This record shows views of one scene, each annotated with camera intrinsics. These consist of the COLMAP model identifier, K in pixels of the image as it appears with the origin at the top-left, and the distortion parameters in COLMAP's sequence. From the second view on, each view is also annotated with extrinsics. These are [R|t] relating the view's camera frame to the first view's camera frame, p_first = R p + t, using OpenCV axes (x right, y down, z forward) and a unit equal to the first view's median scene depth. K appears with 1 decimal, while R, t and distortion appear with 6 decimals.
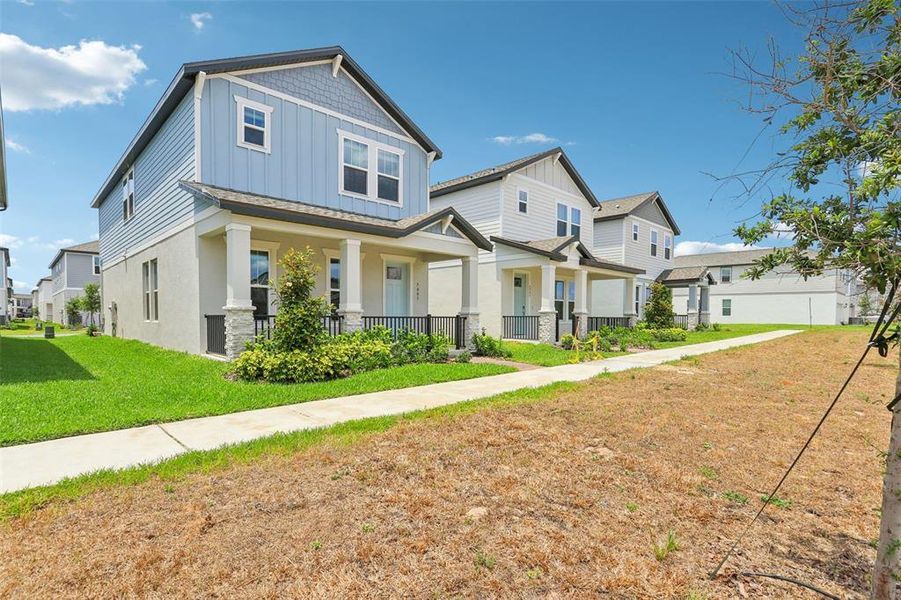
lens RADIAL K [[434.7, 0, 441.6], [0, 434.7, 295.9], [0, 0, 1]] dist [-0.002442, -0.000331]
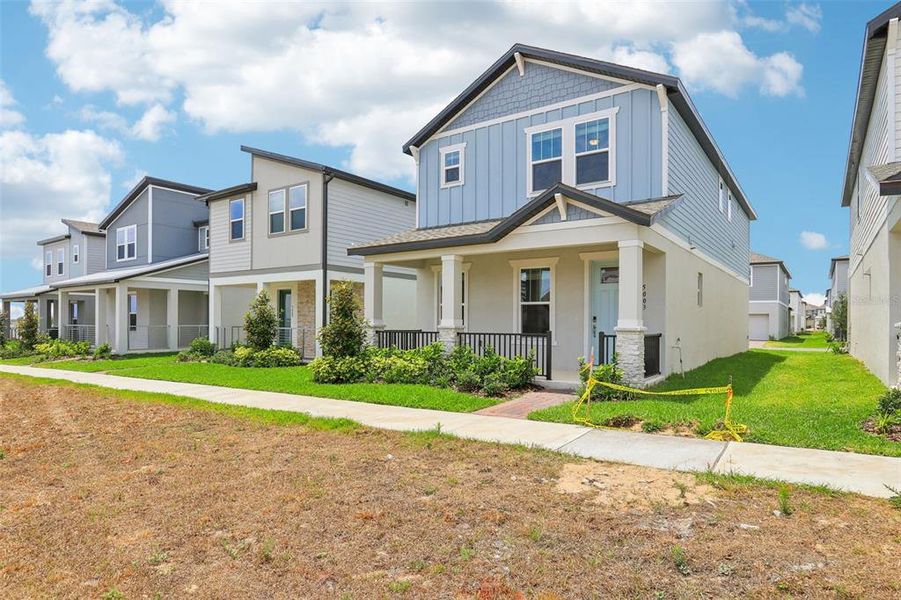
lens RADIAL K [[469.4, 0, 438.4], [0, 469.4, 285.3], [0, 0, 1]] dist [-0.003599, -0.000593]
pose [[0.262415, -0.094419, -0.960325, 0.714414], [0.034259, 0.995486, -0.088515, 0.030700], [0.964347, -0.009672, 0.264465, 0.626859]]
